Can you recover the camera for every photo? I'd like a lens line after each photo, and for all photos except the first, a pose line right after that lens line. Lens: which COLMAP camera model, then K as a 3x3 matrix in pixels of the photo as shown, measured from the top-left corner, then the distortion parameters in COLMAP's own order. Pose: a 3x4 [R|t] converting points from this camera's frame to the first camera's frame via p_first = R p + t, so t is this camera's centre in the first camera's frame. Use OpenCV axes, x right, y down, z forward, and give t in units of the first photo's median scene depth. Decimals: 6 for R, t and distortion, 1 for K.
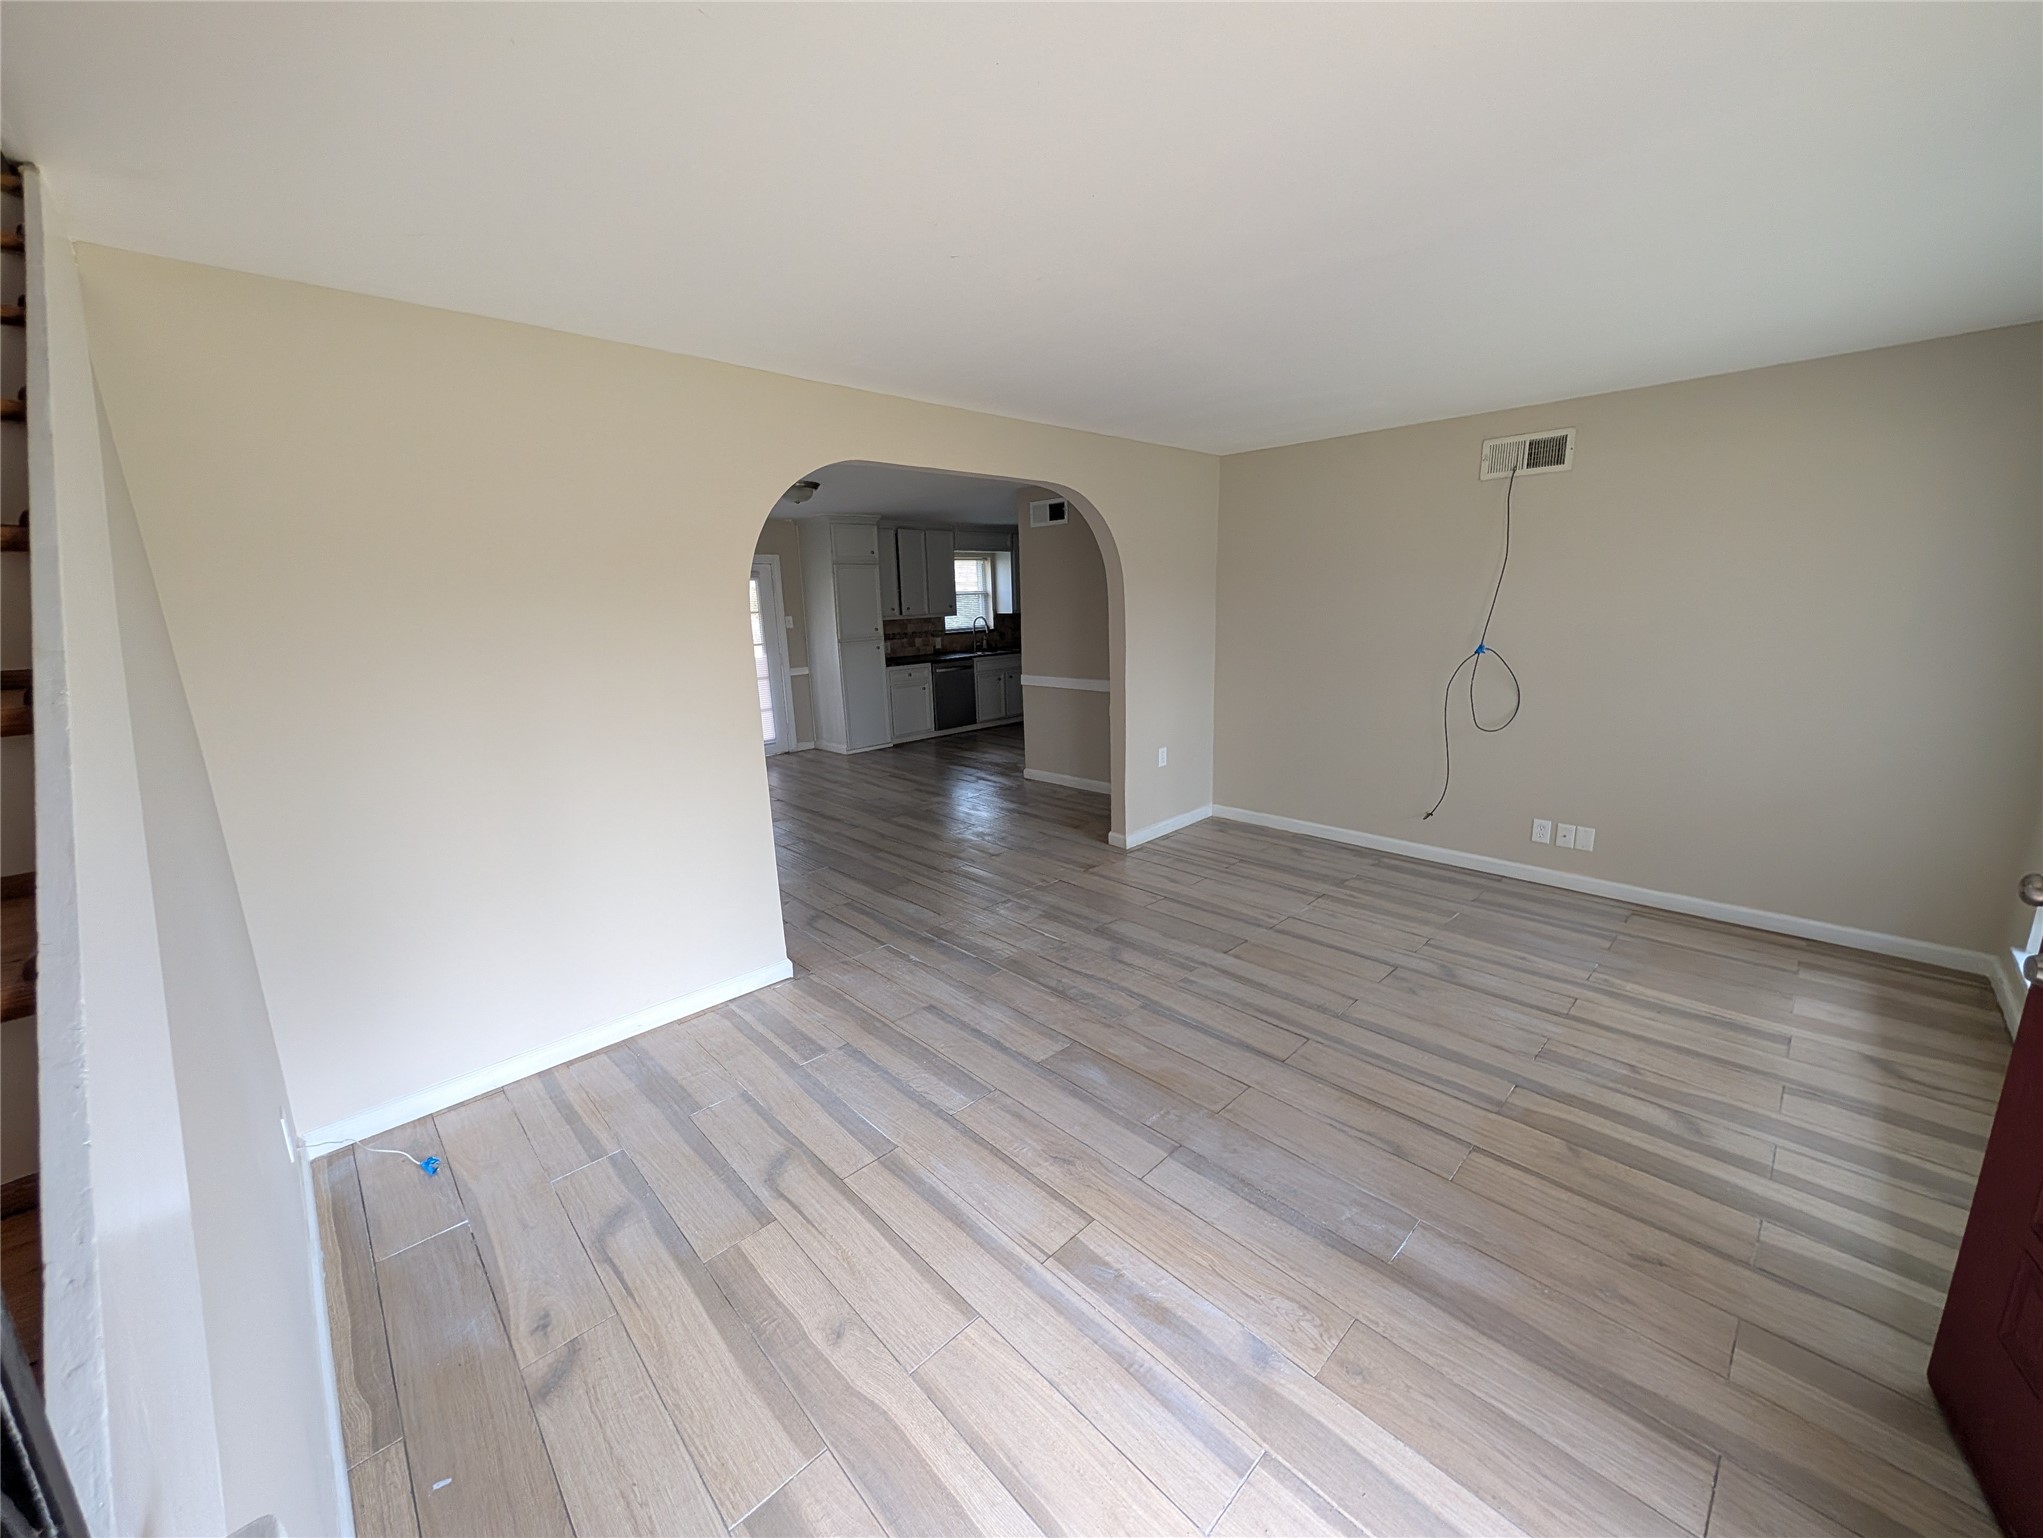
lens RADIAL K [[788.0, 0, 1018.3], [0, 788.0, 770.2], [0, 0, 1]] dist [-0.000066, -0.000288]
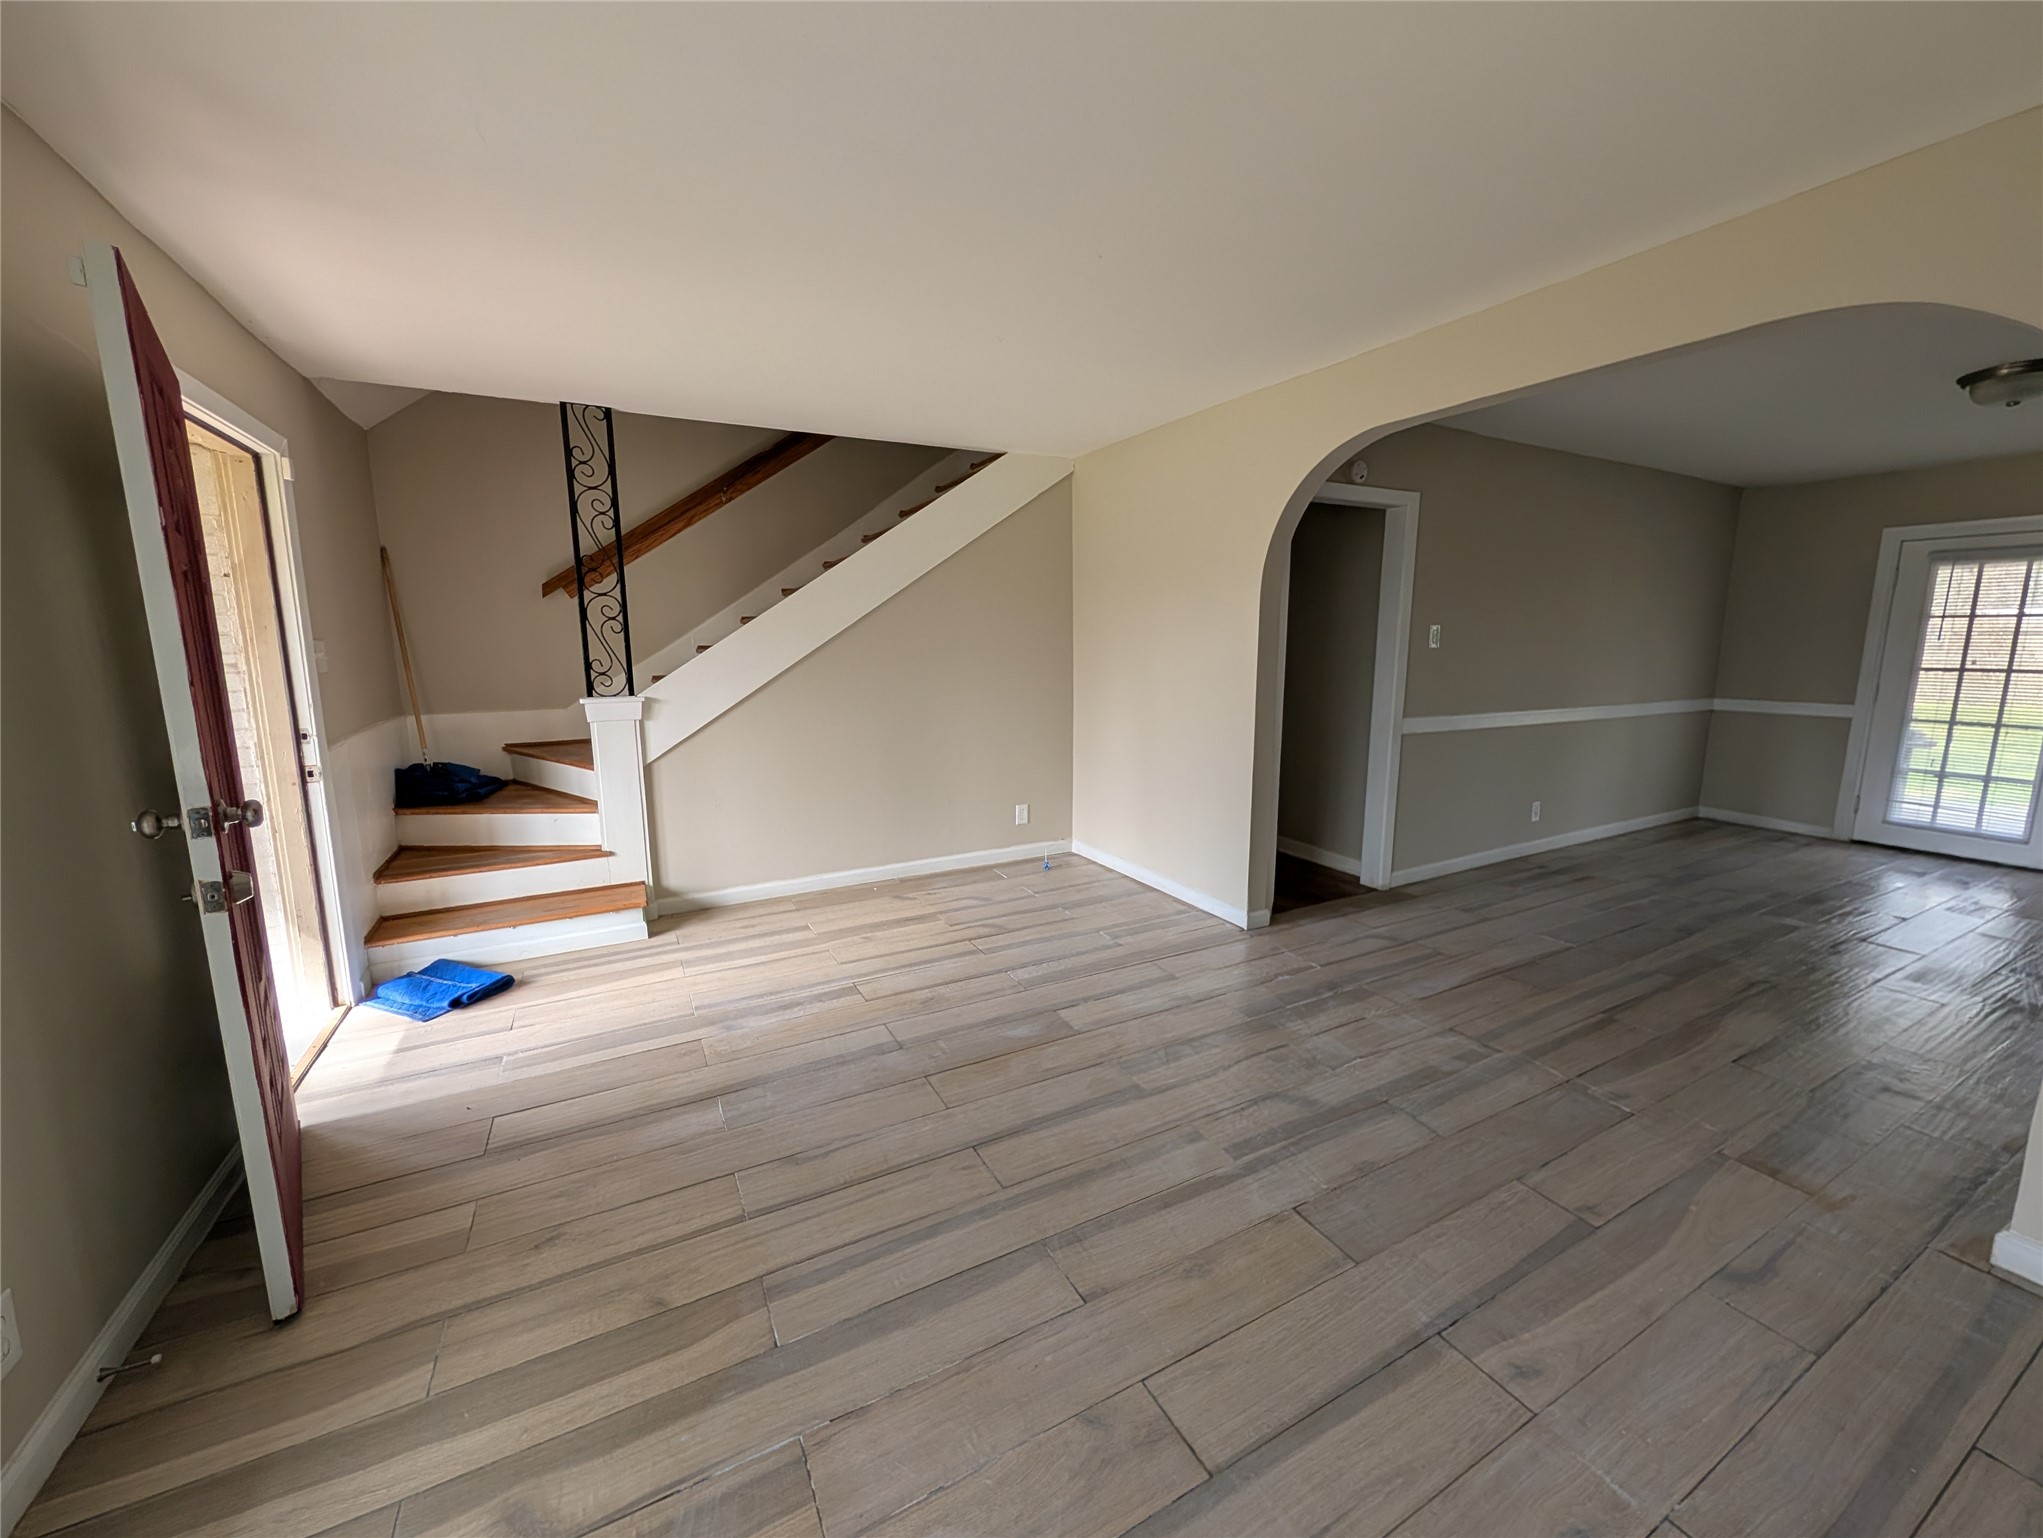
lens RADIAL K [[788.0, 0, 1018.3], [0, 788.0, 770.2], [0, 0, 1]] dist [-0.000066, -0.000288]
pose [[-0.276072, 0.189700, -0.942231, 0.724758], [-0.197857, 0.948115, 0.248857, -0.145639], [0.940551, 0.255129, -0.224214, 0.810420]]
